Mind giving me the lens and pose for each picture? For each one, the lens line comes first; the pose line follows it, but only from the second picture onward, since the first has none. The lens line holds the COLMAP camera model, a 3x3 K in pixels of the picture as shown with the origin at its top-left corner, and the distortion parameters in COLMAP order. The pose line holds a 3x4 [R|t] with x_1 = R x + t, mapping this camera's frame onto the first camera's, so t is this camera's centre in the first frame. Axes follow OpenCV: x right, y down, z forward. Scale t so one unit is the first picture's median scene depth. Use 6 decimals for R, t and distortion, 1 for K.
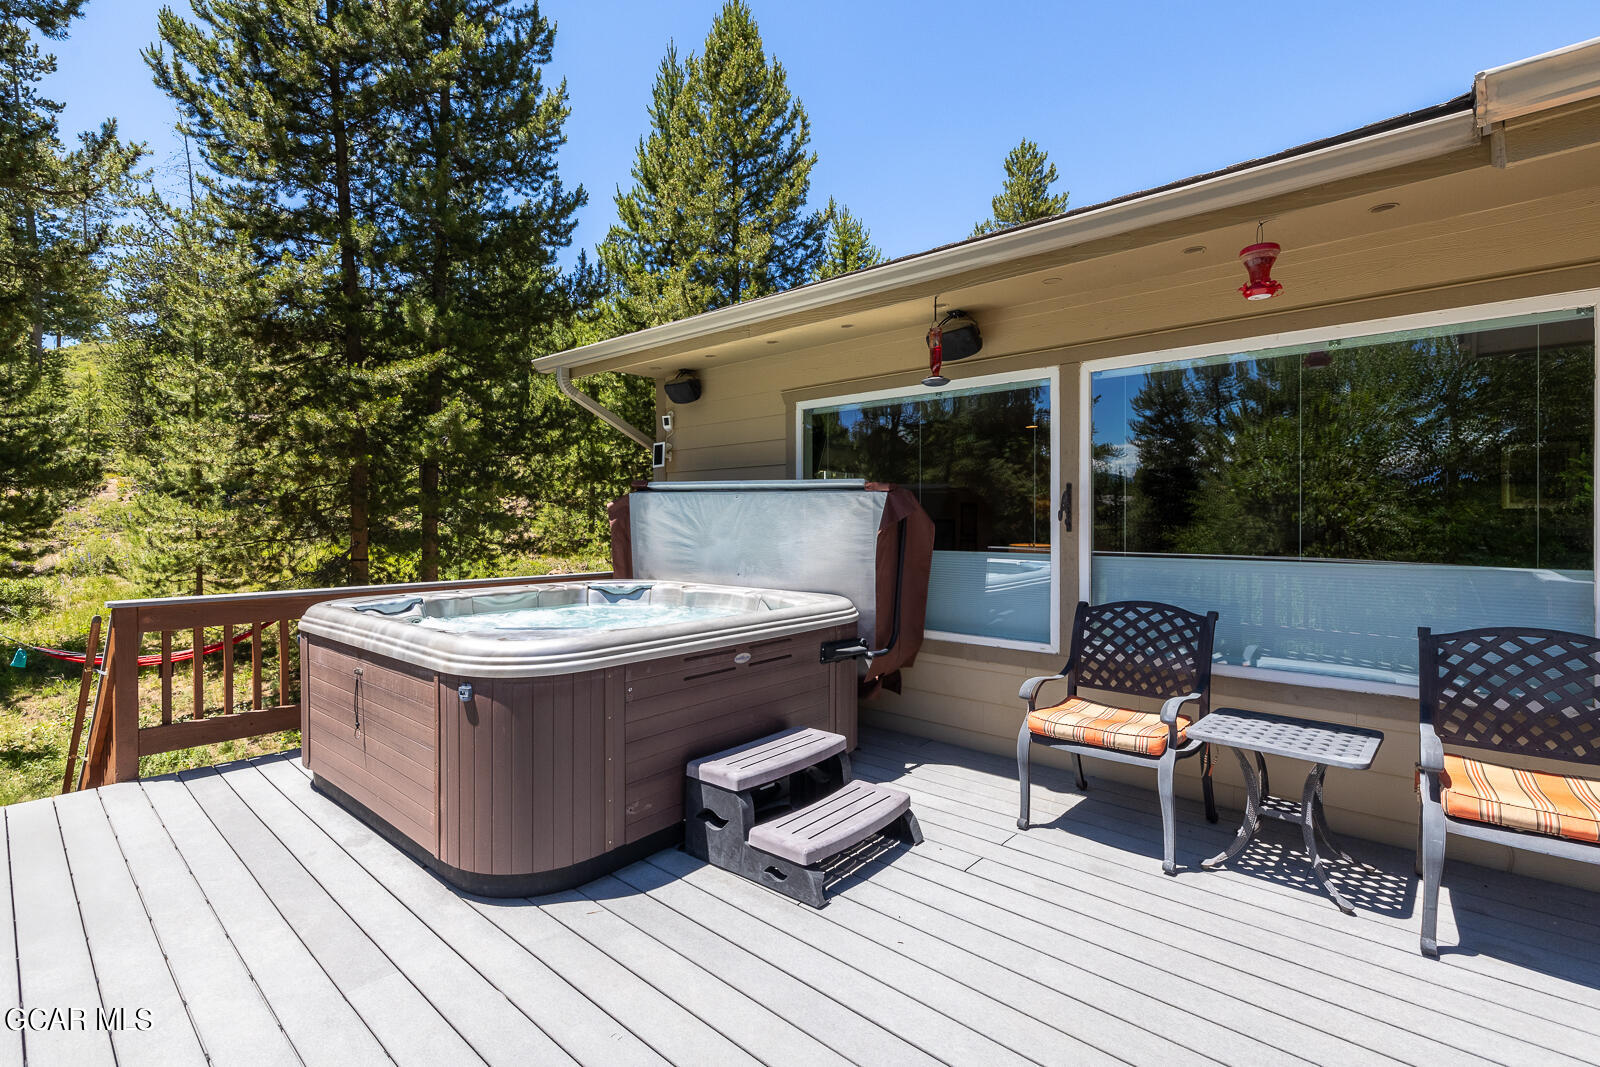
lens RADIAL K [[708.1, 0, 799.6], [0, 708.1, 526.7], [0, 0, 1]] dist [0.001423, 0.000158]
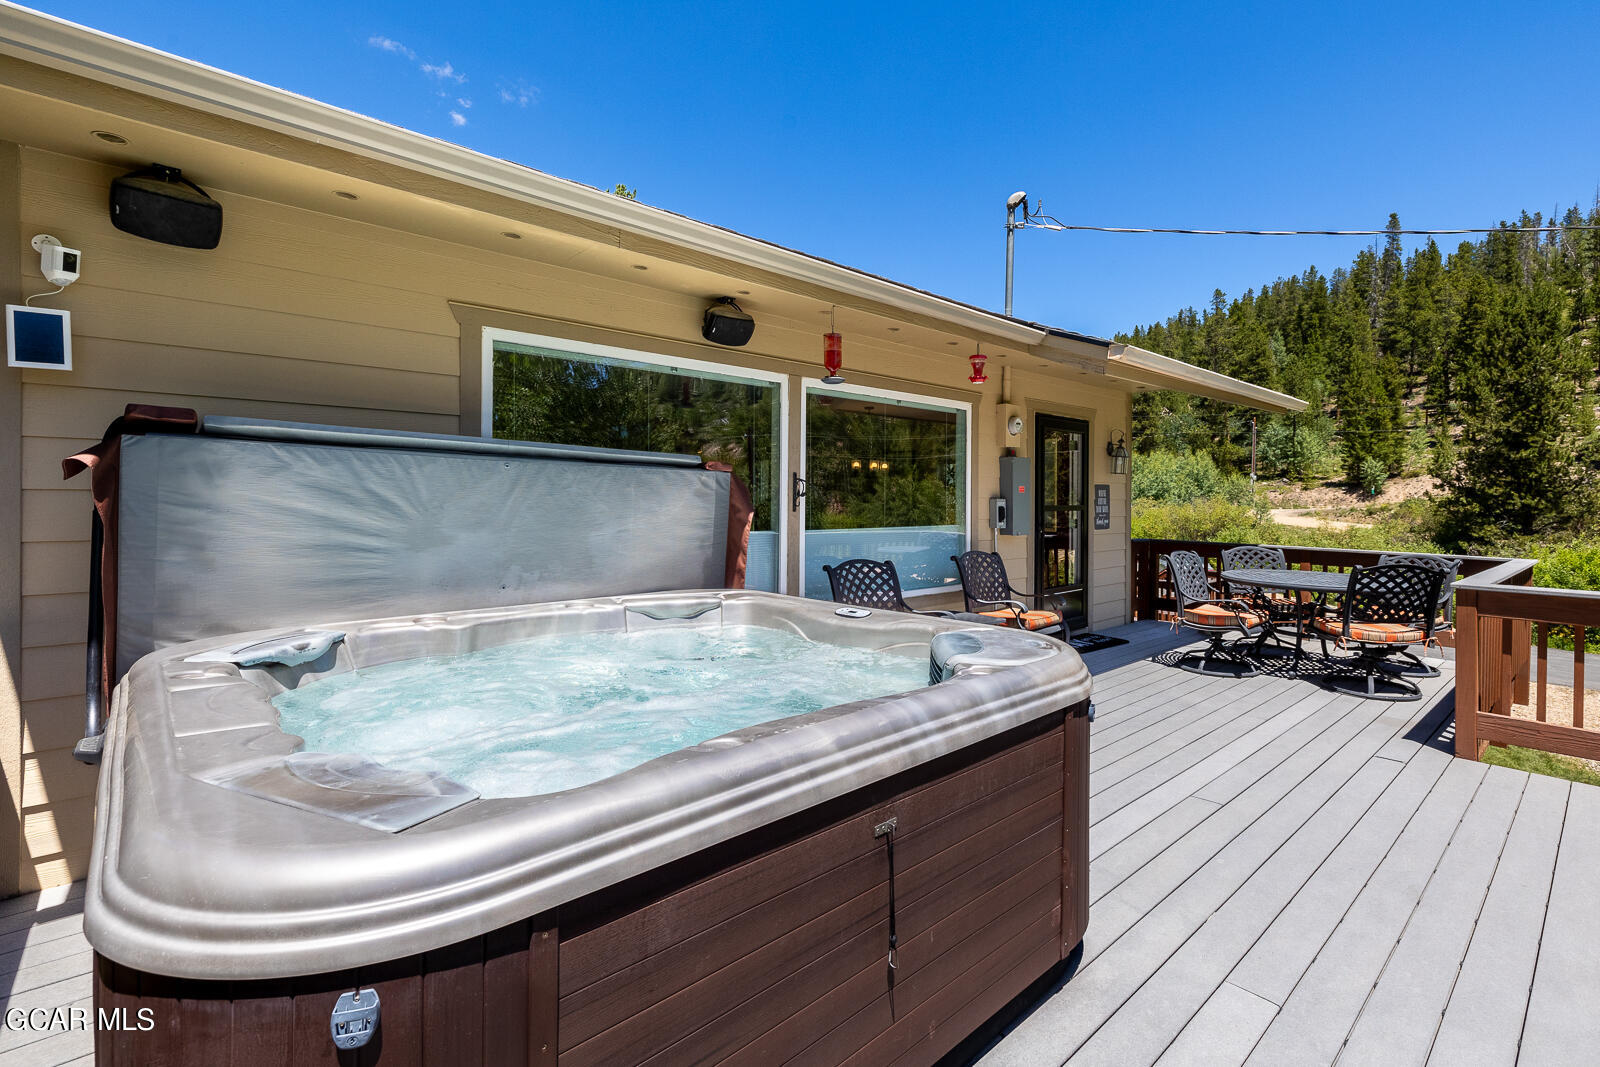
lens RADIAL K [[746.9, 0, 845.7], [0, 746.9, 501.7], [0, 0, 1]] dist [-0.001766, 0.000005]
pose [[0.095990, -0.001128, 0.995382, -0.820288], [0.005055, 0.999987, 0.000645, -0.009358], [-0.995369, 0.004970, 0.095994, 0.713126]]
